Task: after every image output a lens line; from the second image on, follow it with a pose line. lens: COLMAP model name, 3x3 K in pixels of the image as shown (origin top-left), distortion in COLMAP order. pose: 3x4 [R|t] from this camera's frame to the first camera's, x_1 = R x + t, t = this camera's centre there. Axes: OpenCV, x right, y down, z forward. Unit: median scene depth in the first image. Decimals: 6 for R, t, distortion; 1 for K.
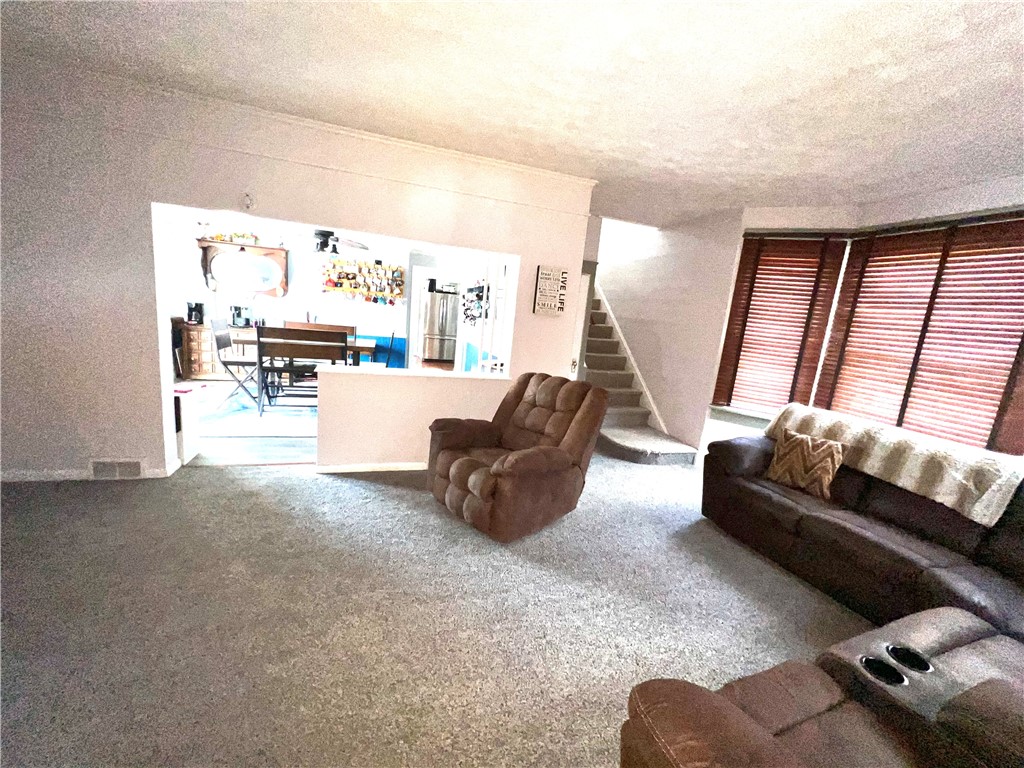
lens RADIAL K [[409.4, 0, 512.0], [0, 409.4, 384.0], [0, 0, 1]] dist [-0.000108, 0.000010]
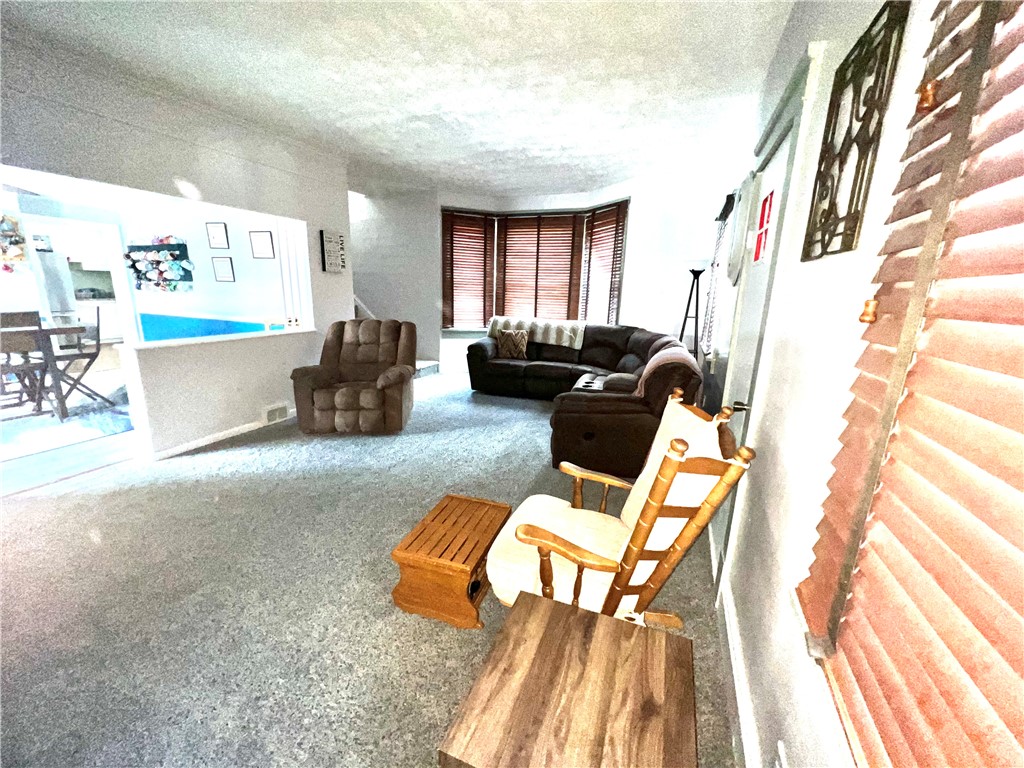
lens RADIAL K [[409.4, 0, 512.0], [0, 409.4, 384.0], [0, 0, 1]] dist [-0.000108, 0.000010]
pose [[0.645112, -0.252118, 0.721296, -0.579434], [0.168655, 0.967696, 0.187401, 0.012264], [-0.745242, 0.000756, 0.666793, -0.209594]]
